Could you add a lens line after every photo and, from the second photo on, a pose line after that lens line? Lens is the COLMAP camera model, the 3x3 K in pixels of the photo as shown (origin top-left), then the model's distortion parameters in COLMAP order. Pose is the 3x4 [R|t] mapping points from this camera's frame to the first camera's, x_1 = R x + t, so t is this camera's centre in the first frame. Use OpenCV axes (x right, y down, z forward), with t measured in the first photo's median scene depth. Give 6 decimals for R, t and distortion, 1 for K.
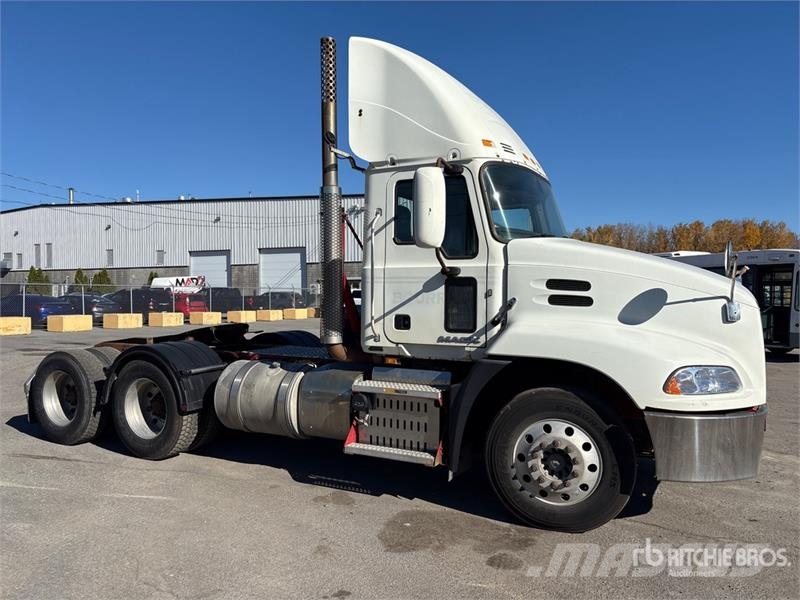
lens RADIAL K [[604.1, 0, 401.5], [0, 604.1, 300.6], [0, 0, 1]] dist [0.041239, -0.036411]
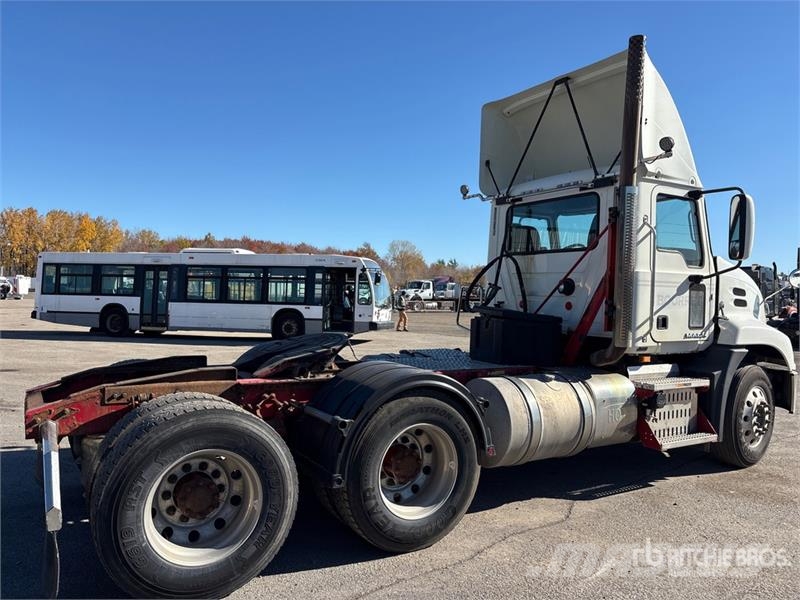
lens RADIAL K [[604.1, 0, 399.5], [0, 604.1, 304.4], [0, 0, 1]] dist [0.041239, -0.036411]
pose [[0.519964, -0.007971, 0.854151, -1.186755], [-0.008974, 0.999850, 0.014793, -0.009536], [-0.854141, -0.015357, 0.519815, 0.828674]]
